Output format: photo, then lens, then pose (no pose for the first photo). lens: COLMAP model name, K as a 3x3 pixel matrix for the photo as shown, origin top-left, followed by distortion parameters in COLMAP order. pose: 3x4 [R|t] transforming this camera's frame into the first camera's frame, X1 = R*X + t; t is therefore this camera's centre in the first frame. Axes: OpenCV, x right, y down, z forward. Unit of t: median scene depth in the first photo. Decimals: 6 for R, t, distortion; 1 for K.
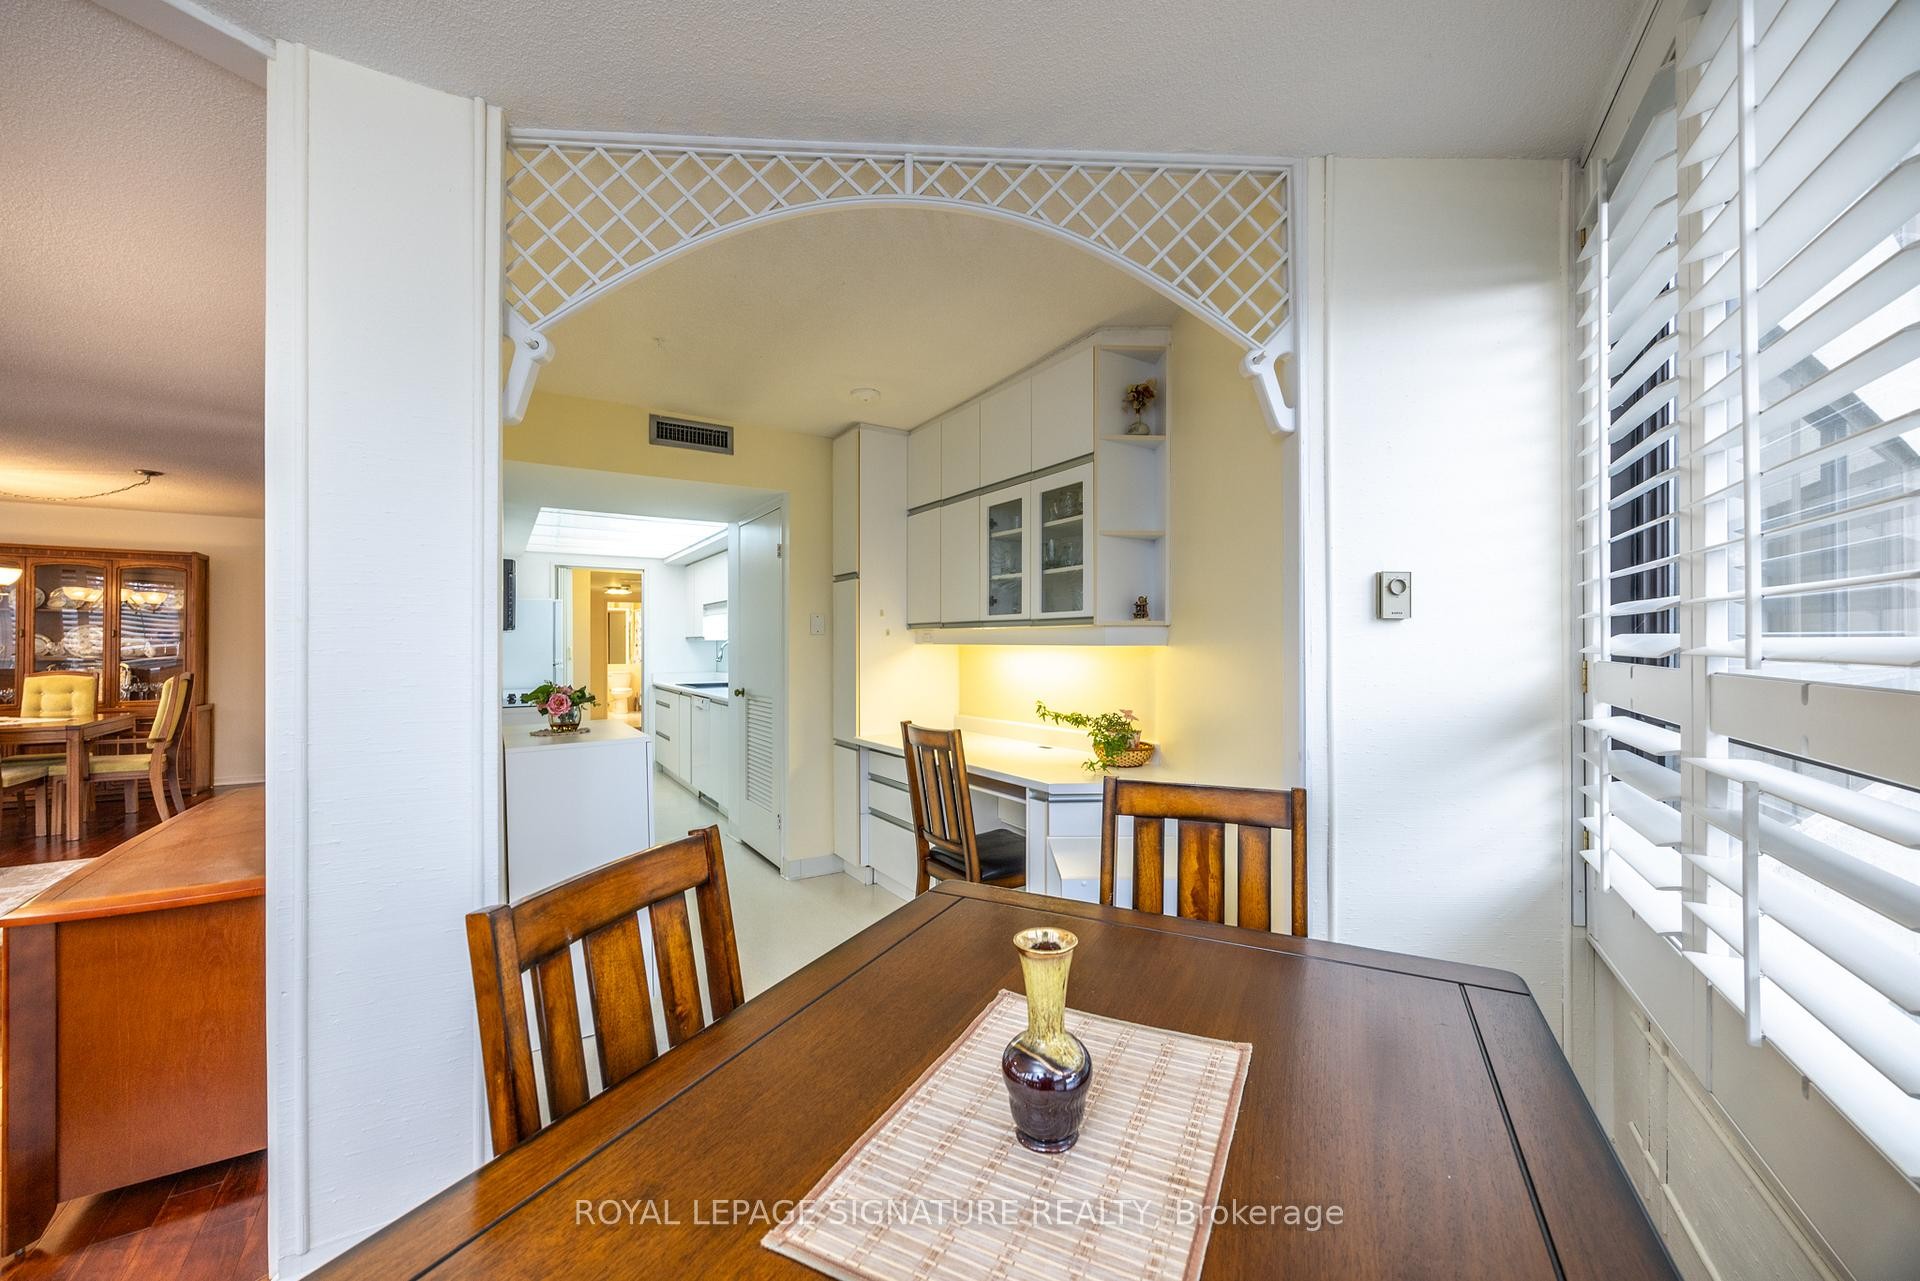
lens RADIAL K [[765.4, 0, 1020.6], [0, 765.4, 640.5], [0, 0, 1]] dist [0.000044, 0.000021]
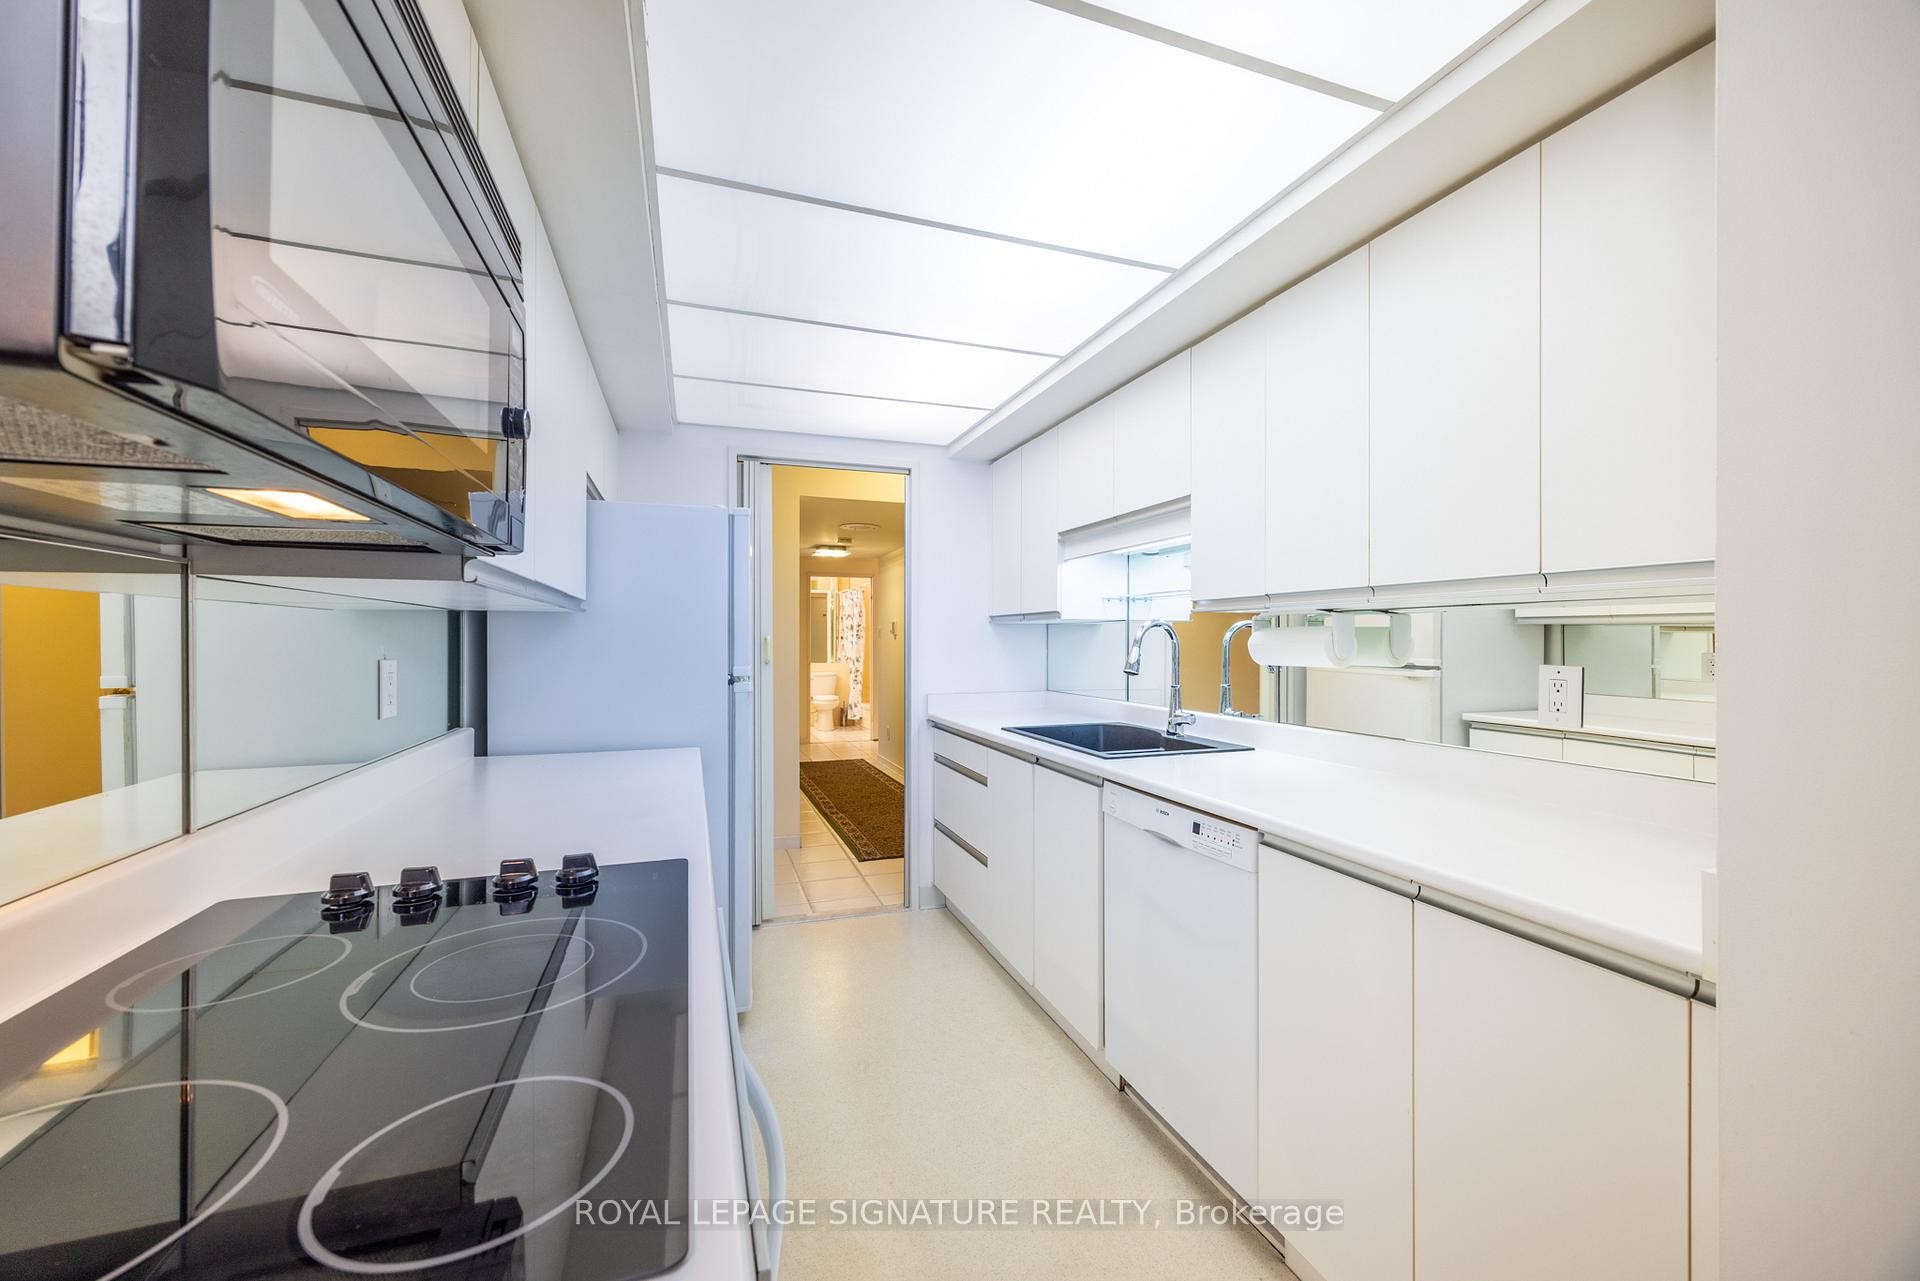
lens RADIAL K [[744.0, 0, 960.0], [0, 744.0, 640.5], [0, 0, 1]] dist [-0.000036, 0.000093]
pose [[0.963287, 0.001482, -0.268470, -0.335340], [-0.000287, 0.999990, 0.004490, 0.008780], [0.268474, -0.004248, 0.963277, 0.564569]]
